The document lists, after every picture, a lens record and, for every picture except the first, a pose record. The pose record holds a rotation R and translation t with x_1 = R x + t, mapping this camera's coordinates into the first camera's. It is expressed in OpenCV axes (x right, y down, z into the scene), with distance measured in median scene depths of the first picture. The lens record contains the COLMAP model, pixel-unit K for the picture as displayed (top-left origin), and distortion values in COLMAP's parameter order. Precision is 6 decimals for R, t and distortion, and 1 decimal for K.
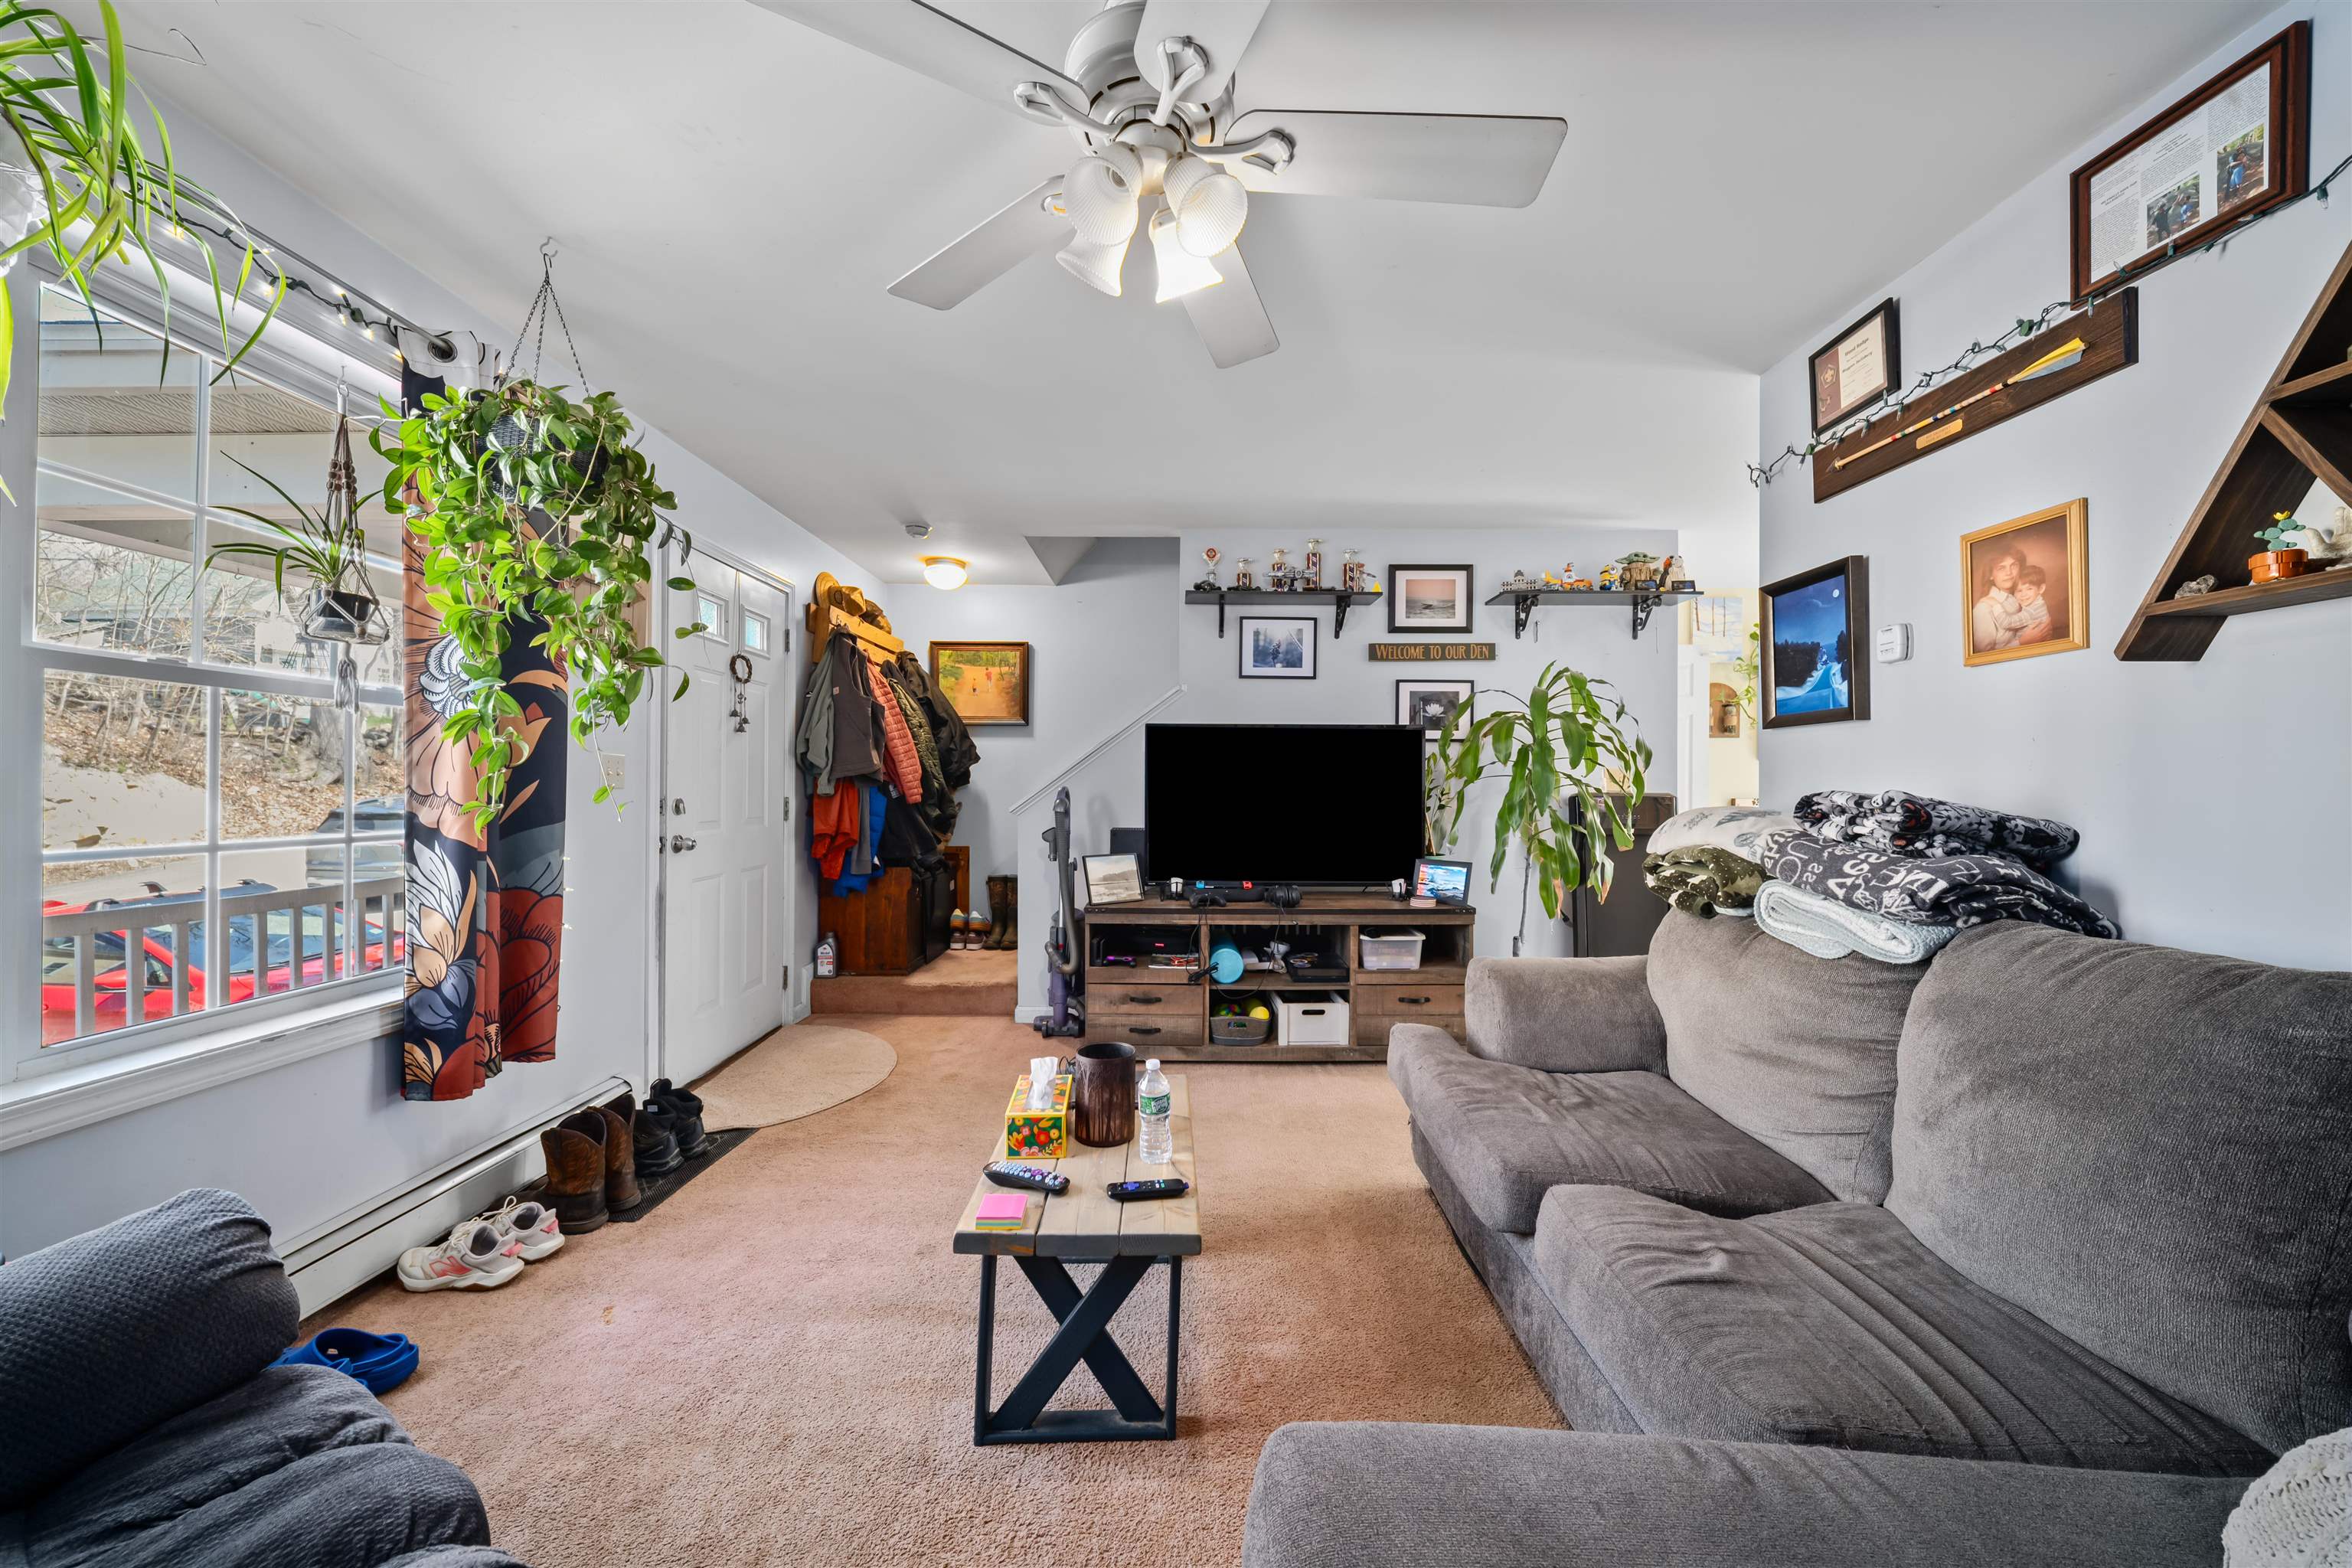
lens RADIAL K [[853.5, 0, 1179.9], [0, 853.5, 782.7], [0, 0, 1]] dist [-0.000733, -0.002701]
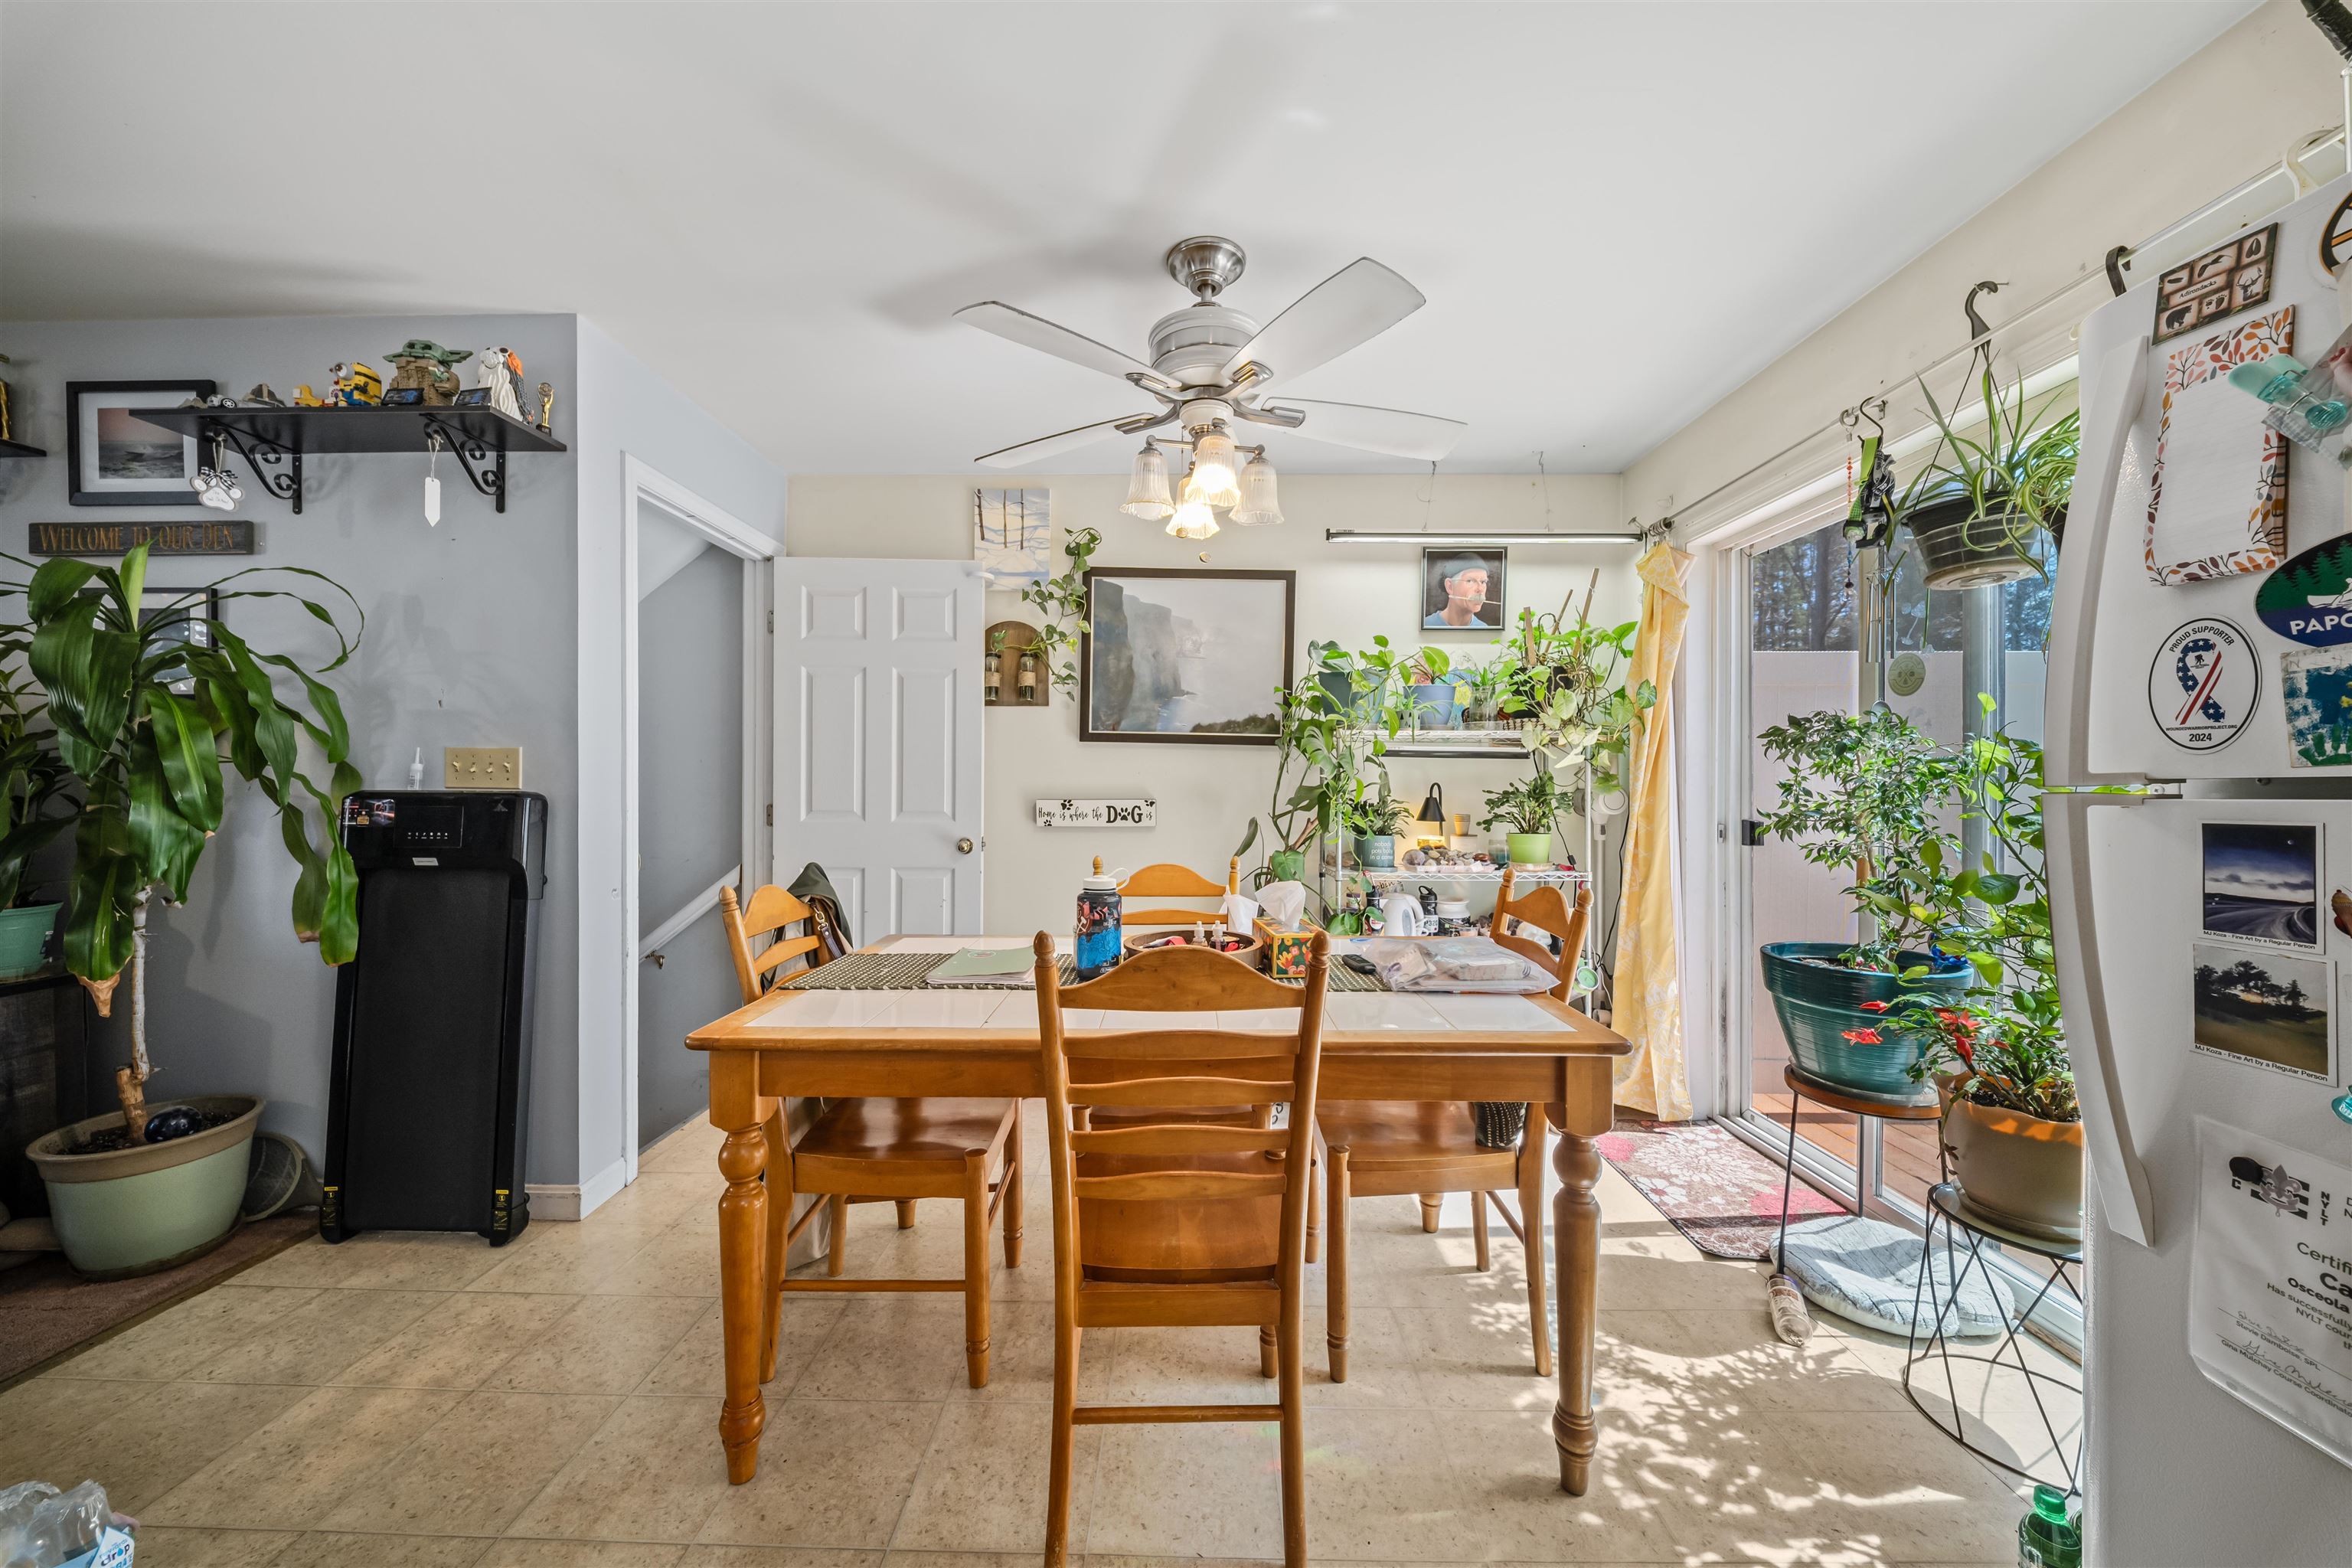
lens RADIAL K [[853.5, 0, 1180.8], [0, 853.5, 785.1], [0, 0, 1]] dist [-0.000733, -0.002701]
pose [[0.999869, 0.003453, -0.015842, 0.981177], [-0.003350, 0.999973, 0.006580, 0.001558], [0.015864, -0.006526, 0.999853, 0.457779]]
